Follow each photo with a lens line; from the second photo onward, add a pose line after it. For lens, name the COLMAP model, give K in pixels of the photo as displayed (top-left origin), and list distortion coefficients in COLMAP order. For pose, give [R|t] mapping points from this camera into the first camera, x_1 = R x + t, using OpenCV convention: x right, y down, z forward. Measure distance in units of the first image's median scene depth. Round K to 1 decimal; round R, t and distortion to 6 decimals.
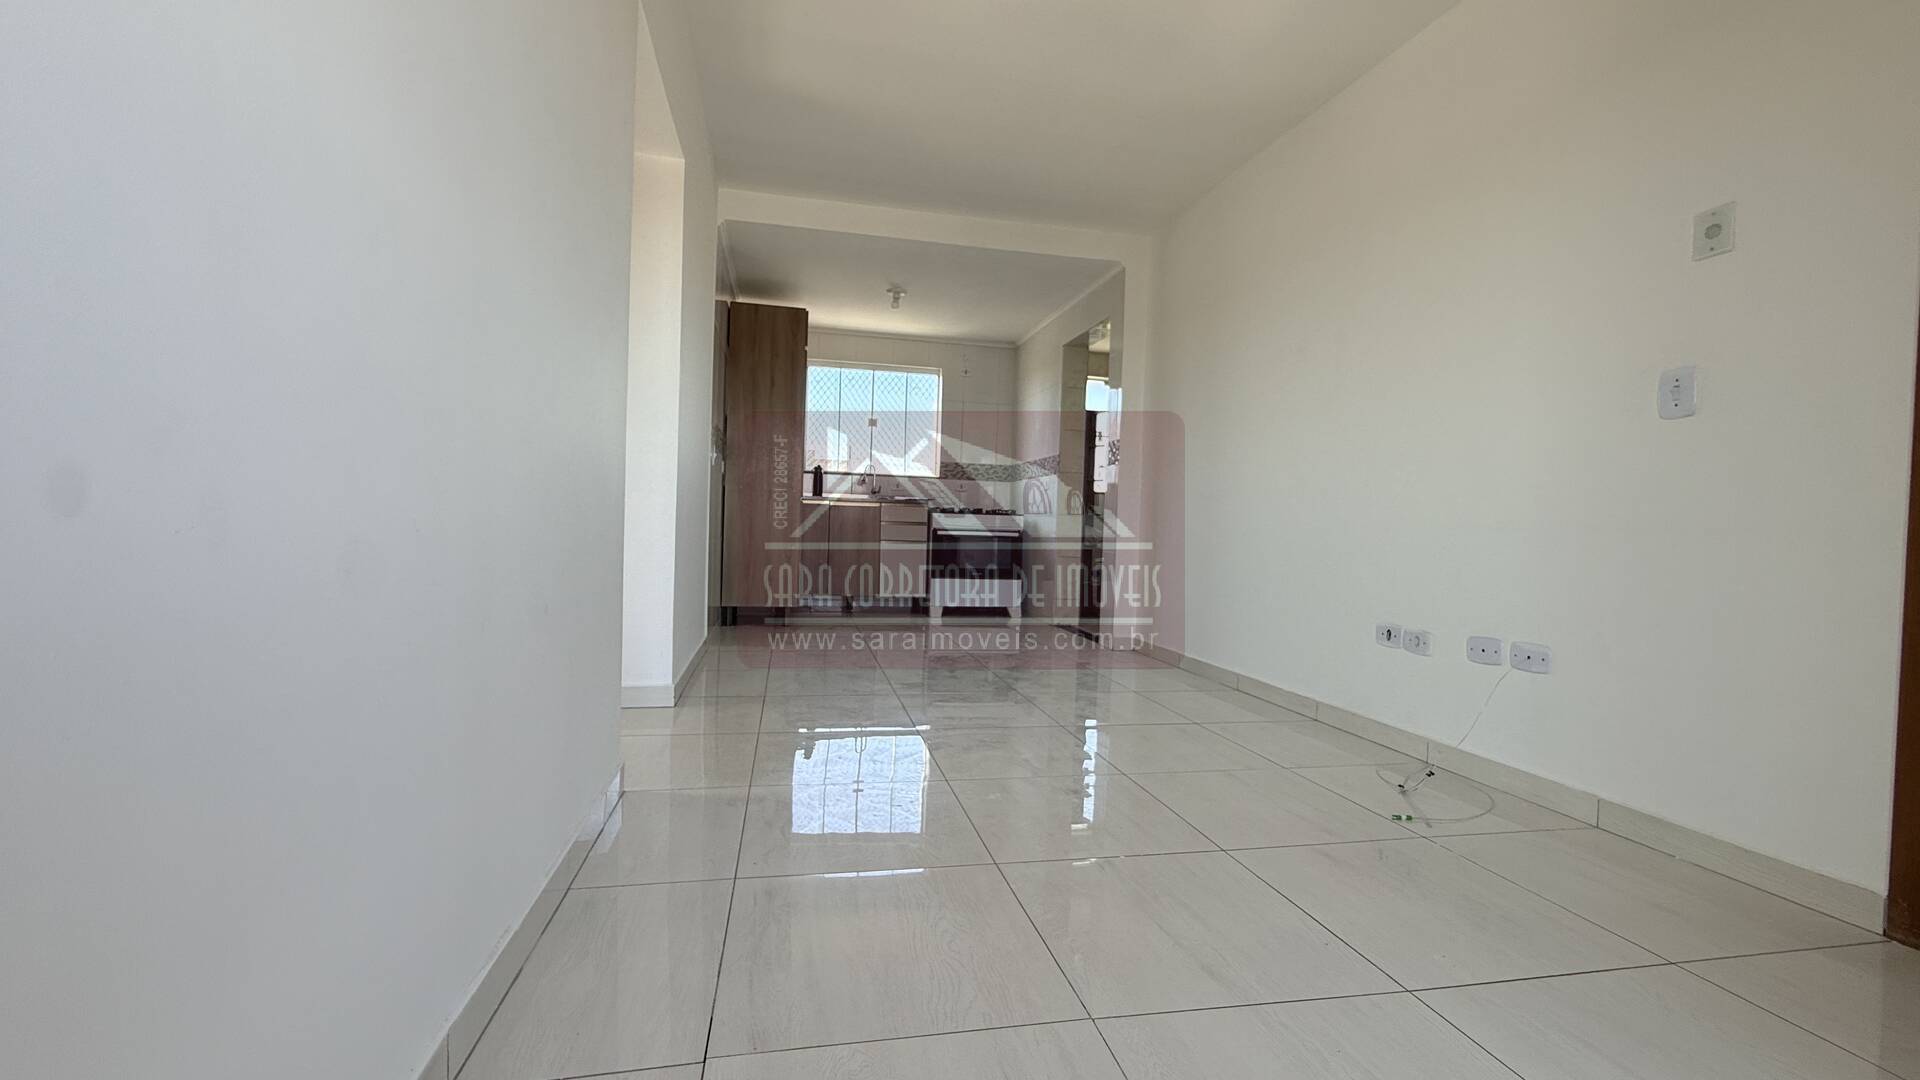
lens RADIAL K [[770.5, 0, 960.0], [0, 770.5, 540.0], [0, 0, 1]] dist [-0.001401, -0.000176]
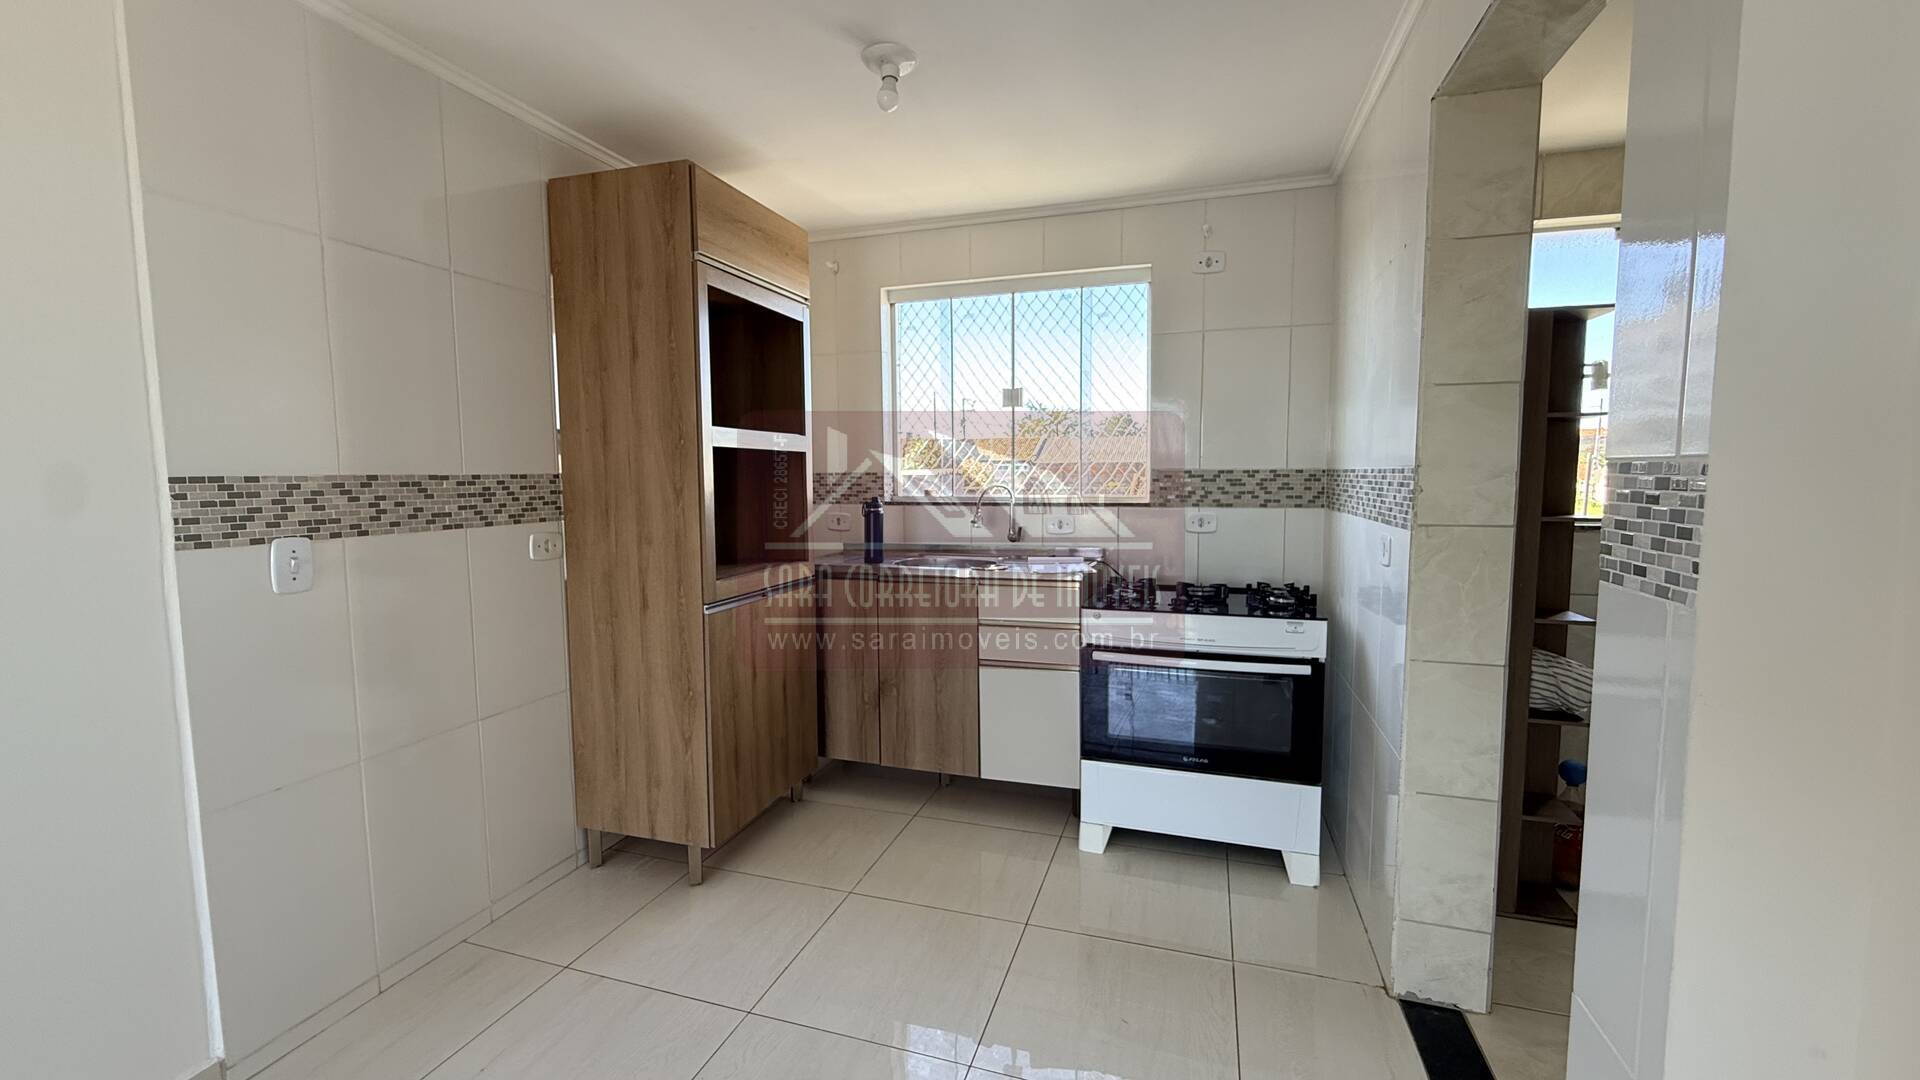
lens RADIAL K [[770.5, 0, 960.0], [0, 770.5, 540.0], [0, 0, 1]] dist [-0.001401, -0.000176]
pose [[0.861842, -0.002145, -0.507172, 0.118481], [0.027456, 0.998722, 0.042432, -0.087845], [0.506433, -0.050494, 0.860799, 0.577480]]
